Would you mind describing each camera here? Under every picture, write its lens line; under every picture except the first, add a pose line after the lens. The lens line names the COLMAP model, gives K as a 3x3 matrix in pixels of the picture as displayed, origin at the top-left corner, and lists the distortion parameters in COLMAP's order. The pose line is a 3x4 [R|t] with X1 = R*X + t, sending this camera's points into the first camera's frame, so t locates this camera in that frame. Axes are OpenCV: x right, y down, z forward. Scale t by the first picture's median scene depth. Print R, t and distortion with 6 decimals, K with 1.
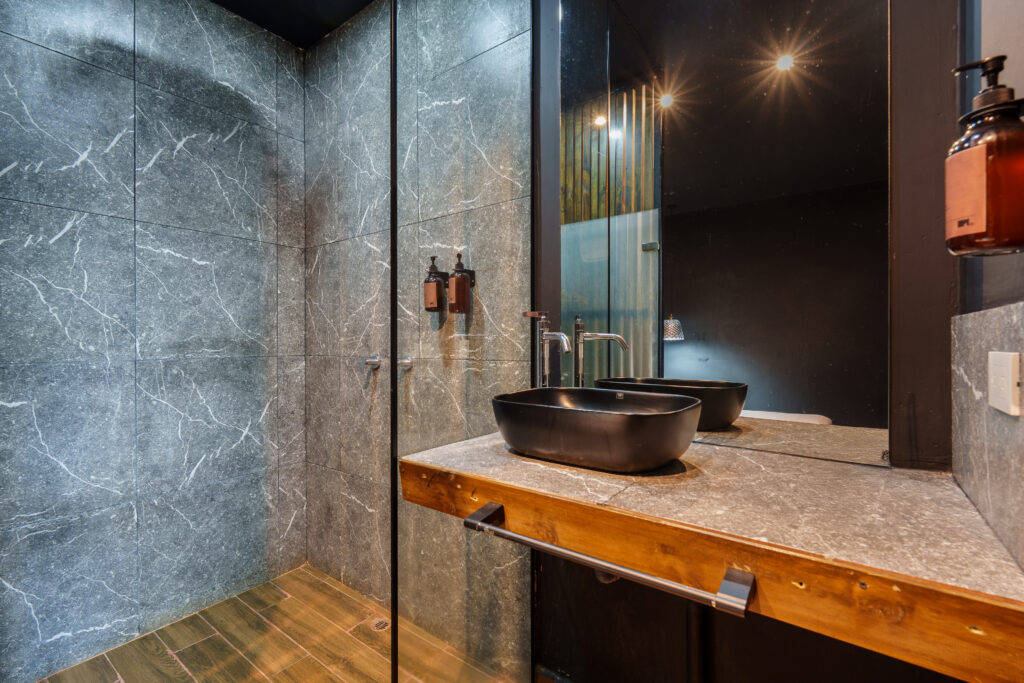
lens RADIAL K [[457.7, 0, 510.5], [0, 457.7, 337.8], [0, 0, 1]] dist [-0.006153, 0.001063]
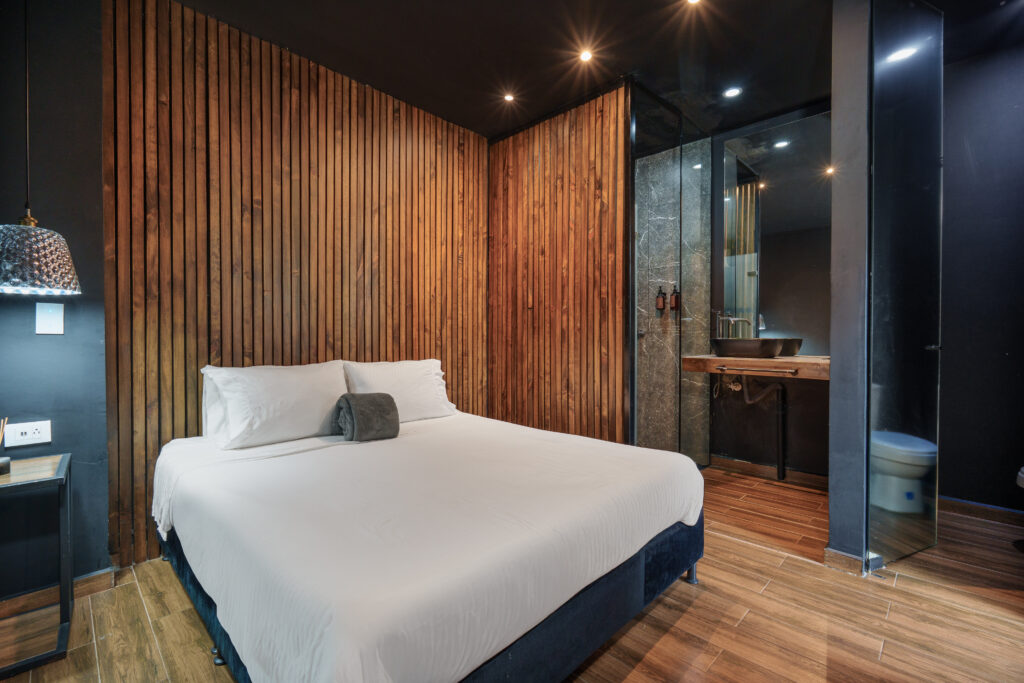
lens RADIAL K [[457.7, 0, 513.3], [0, 457.7, 342.3], [0, 0, 1]] dist [-0.006153, 0.001063]
pose [[0.992452, 0.000894, -0.122634, -0.593864], [0.000958, 0.999886, 0.015040, 0.068464], [0.122634, -0.015044, 0.992338, -1.323699]]
